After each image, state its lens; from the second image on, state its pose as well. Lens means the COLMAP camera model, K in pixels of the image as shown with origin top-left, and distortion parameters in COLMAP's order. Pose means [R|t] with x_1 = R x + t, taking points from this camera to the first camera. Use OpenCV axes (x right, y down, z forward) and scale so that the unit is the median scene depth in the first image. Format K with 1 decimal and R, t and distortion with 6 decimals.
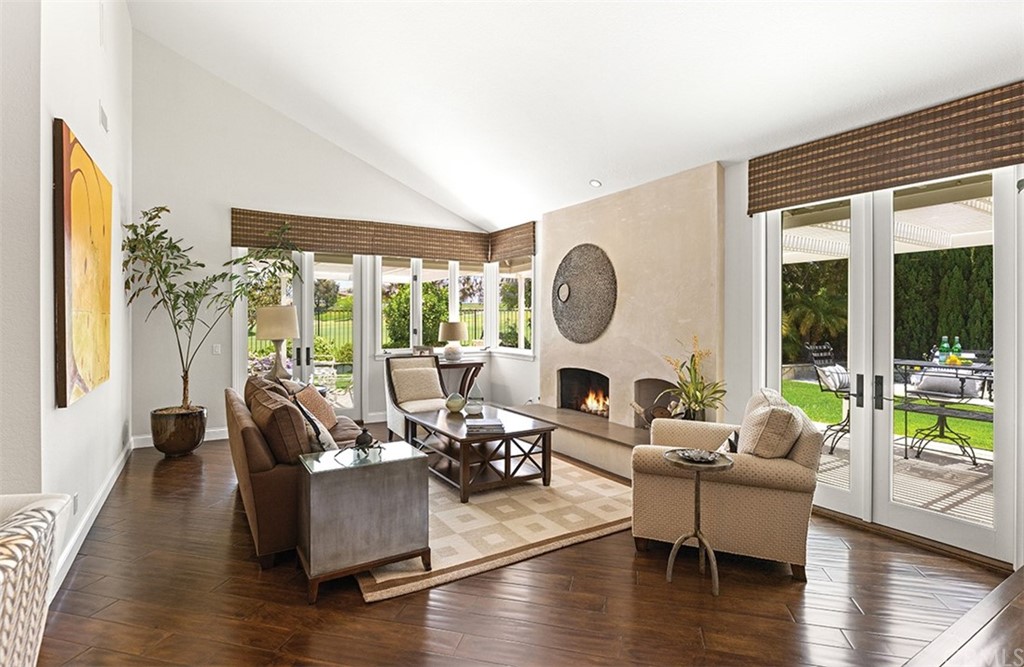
lens RADIAL K [[506.4, 0, 509.2], [0, 506.4, 309.8], [0, 0, 1]] dist [-0.001573, -0.000465]
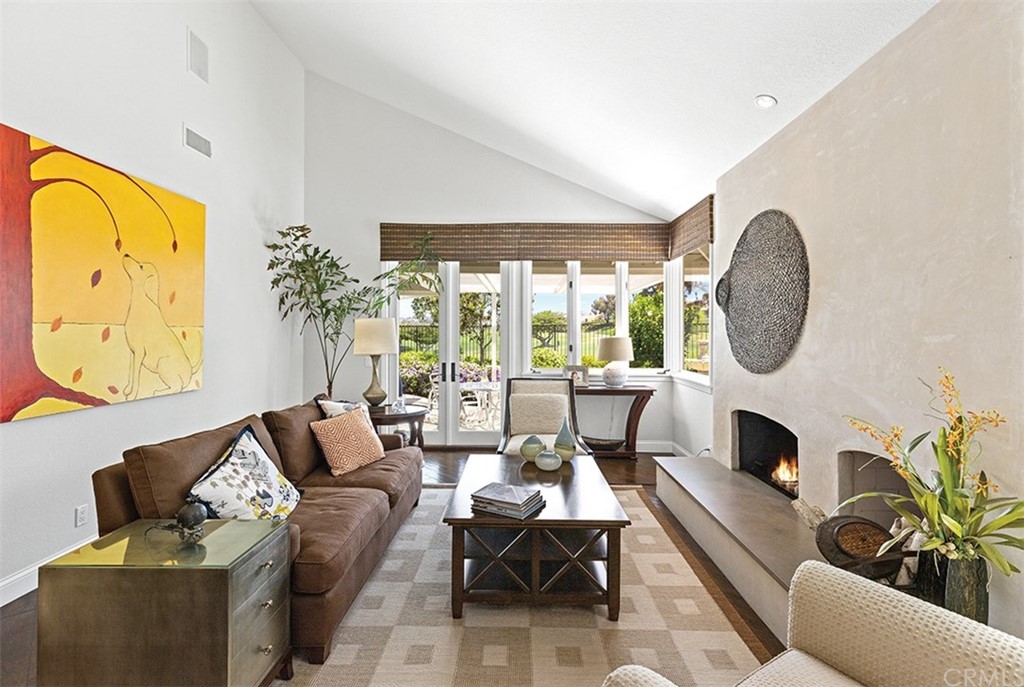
lens RADIAL K [[480.6, 0, 515.2], [0, 480.6, 322.4], [0, 0, 1]] dist [0.019920, 0.000289]
pose [[0.848507, -0.008300, -0.529119, 0.199421], [0.005543, 0.999962, -0.006797, 0.006533], [0.529155, 0.002834, 0.848521, 0.337875]]
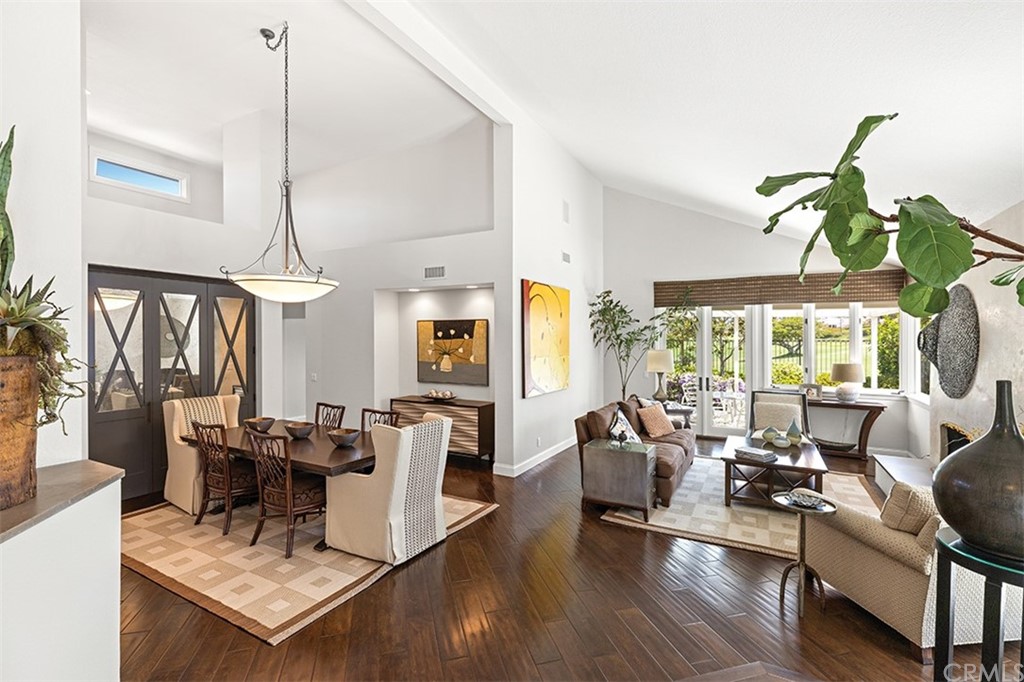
lens RADIAL K [[459.5, 0, 503.8], [0, 459.5, 332.3], [0, 0, 1]] dist [0.000015, -0.000068]
pose [[0.489951, -0.008016, -0.871713, 0.448918], [0.010656, 0.999938, -0.003206, -0.053325], [0.871685, -0.007718, 0.490006, -0.070537]]
